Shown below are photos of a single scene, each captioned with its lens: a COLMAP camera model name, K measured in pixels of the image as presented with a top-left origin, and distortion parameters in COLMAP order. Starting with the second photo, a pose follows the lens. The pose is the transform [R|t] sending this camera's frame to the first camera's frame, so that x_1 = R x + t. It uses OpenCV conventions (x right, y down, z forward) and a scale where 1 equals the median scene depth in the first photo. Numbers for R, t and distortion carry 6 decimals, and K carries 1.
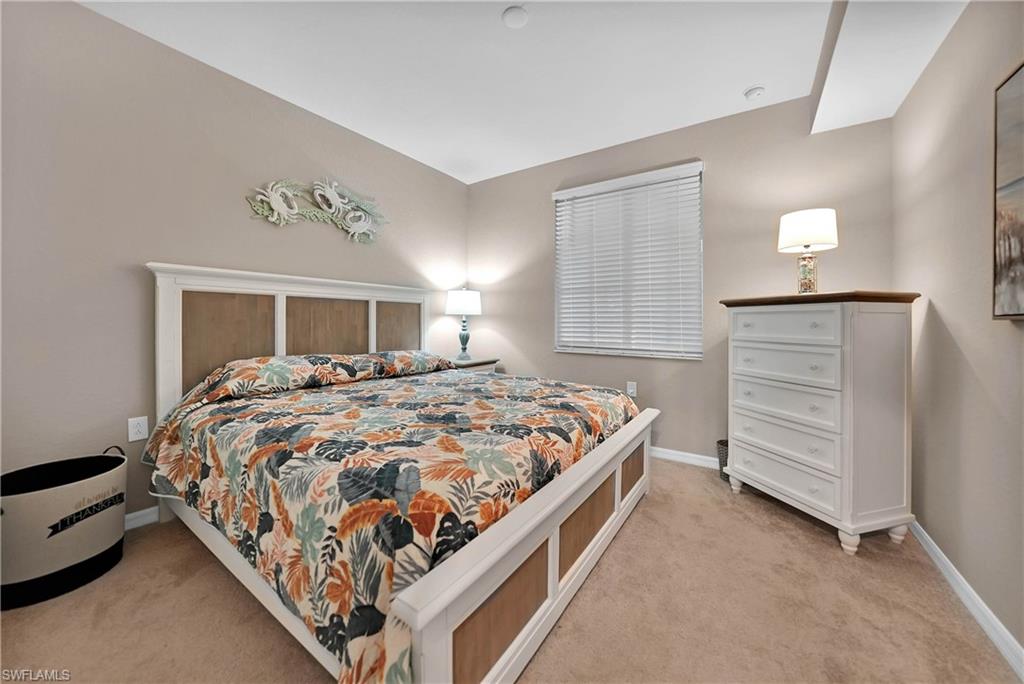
lens RADIAL K [[361.7, 0, 522.6], [0, 361.7, 315.5], [0, 0, 1]] dist [-0.010090, 0.001347]
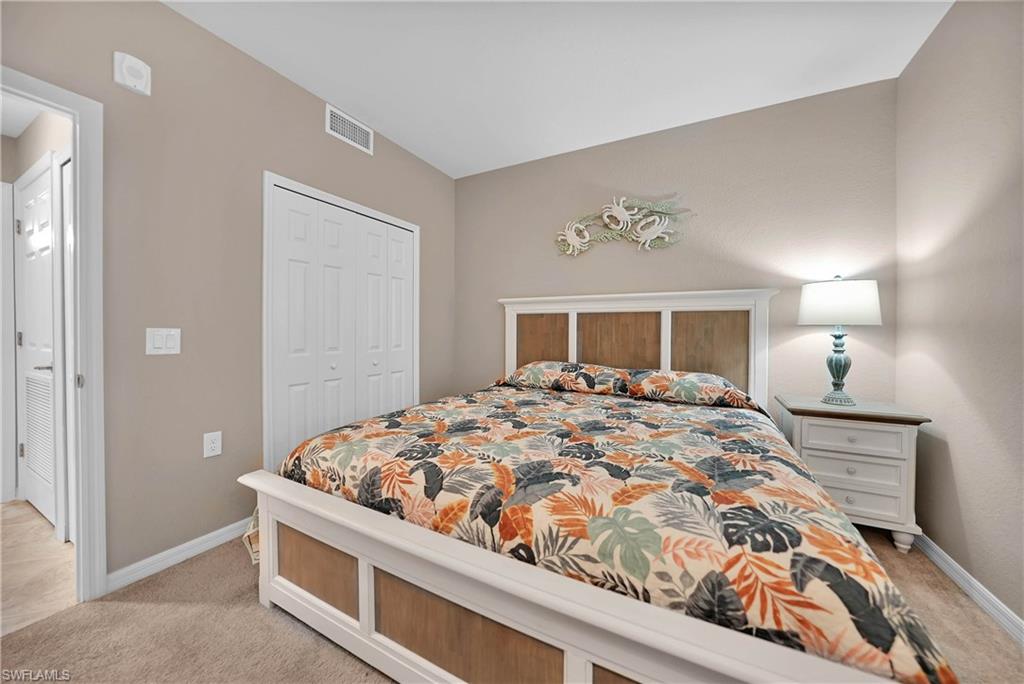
lens RADIAL K [[361.7, 0, 510.2], [0, 361.7, 338.1], [0, 0, 1]] dist [-0.010090, 0.001347]
pose [[0.091056, 0.014610, -0.995739, 0.528347], [0.007351, 0.999855, 0.015343, 0.009161], [0.995819, -0.008717, 0.090936, 0.664262]]
